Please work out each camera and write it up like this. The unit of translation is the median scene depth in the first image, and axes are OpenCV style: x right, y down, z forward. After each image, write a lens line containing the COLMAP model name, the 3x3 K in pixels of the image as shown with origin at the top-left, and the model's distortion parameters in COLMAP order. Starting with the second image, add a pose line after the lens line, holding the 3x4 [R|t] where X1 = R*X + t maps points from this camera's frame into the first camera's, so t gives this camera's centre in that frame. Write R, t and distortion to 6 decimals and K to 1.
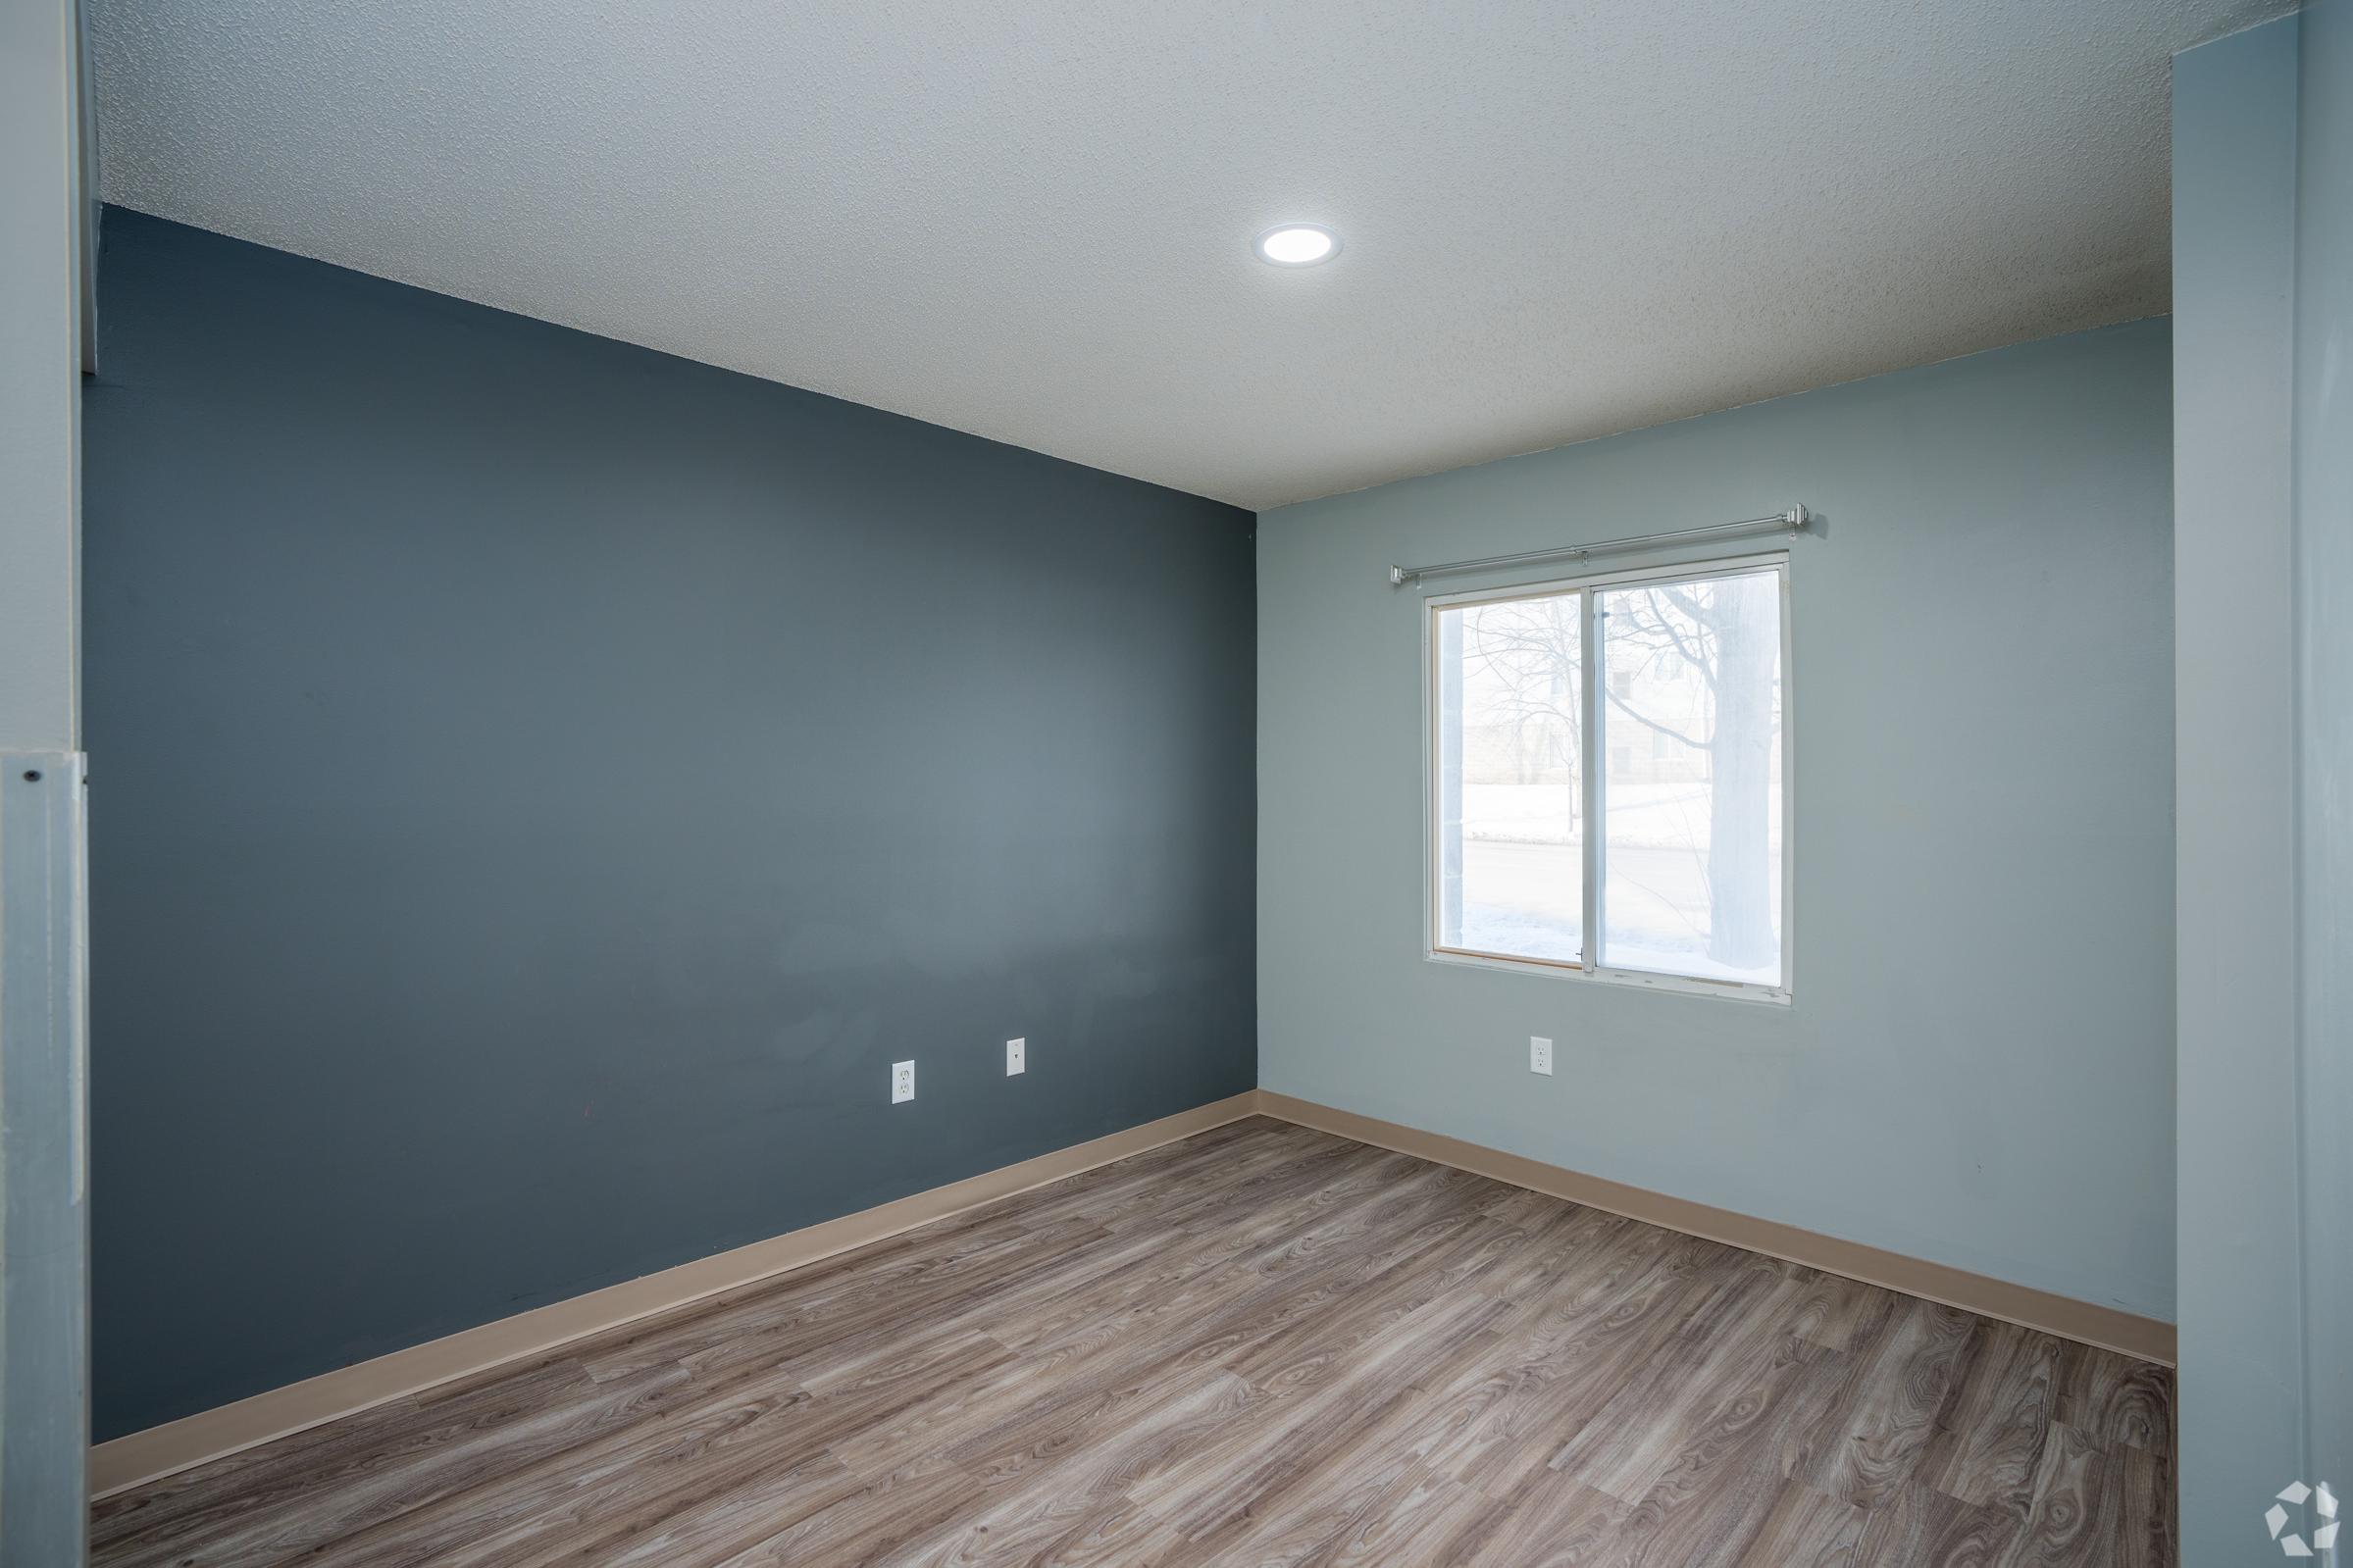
lens RADIAL K [[1075.6, 0, 1176.5], [0, 1075.6, 784.0], [0, 0, 1]] dist [-0.040799, 0.000889]
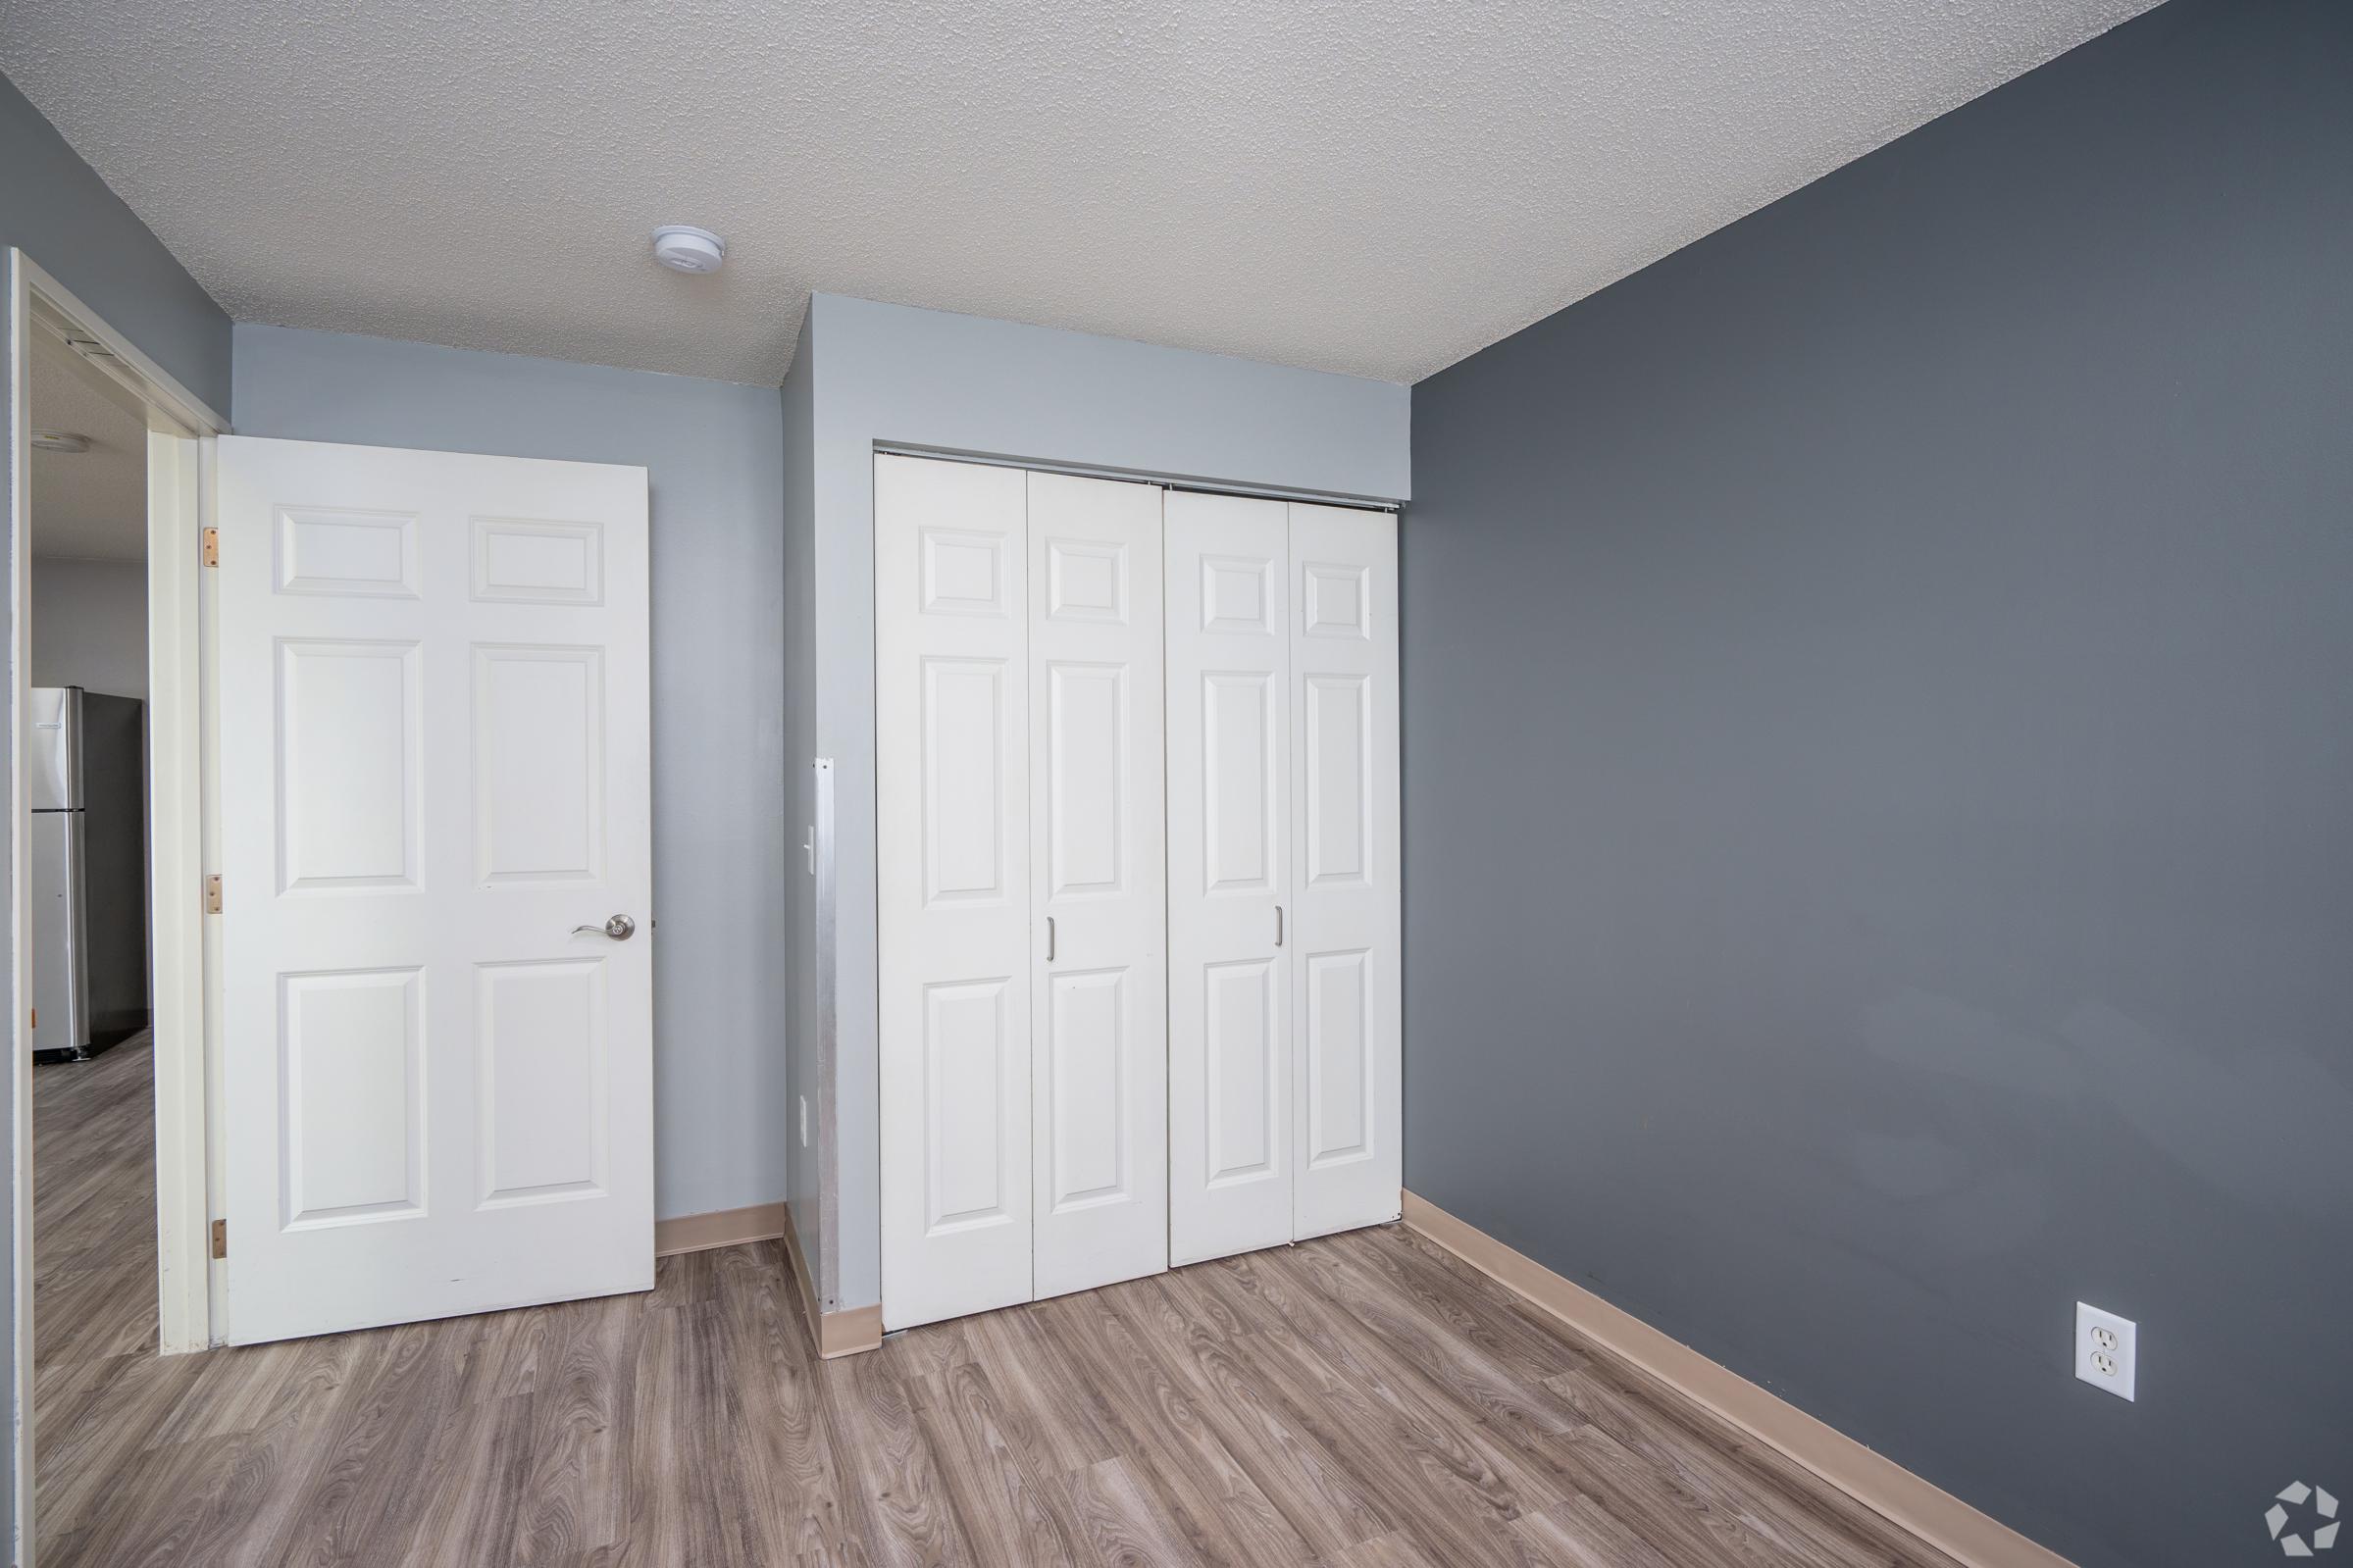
lens RADIAL K [[1112.1, 0, 1176.5], [0, 1112.1, 784.0], [0, 0, 1]] dist [0.002390, 0.000505]
pose [[-0.369833, 0.007060, -0.929071, 0.545365], [0.007505, 0.999961, 0.004611, 0.005943], [0.929068, -0.005268, -0.369872, 1.085190]]
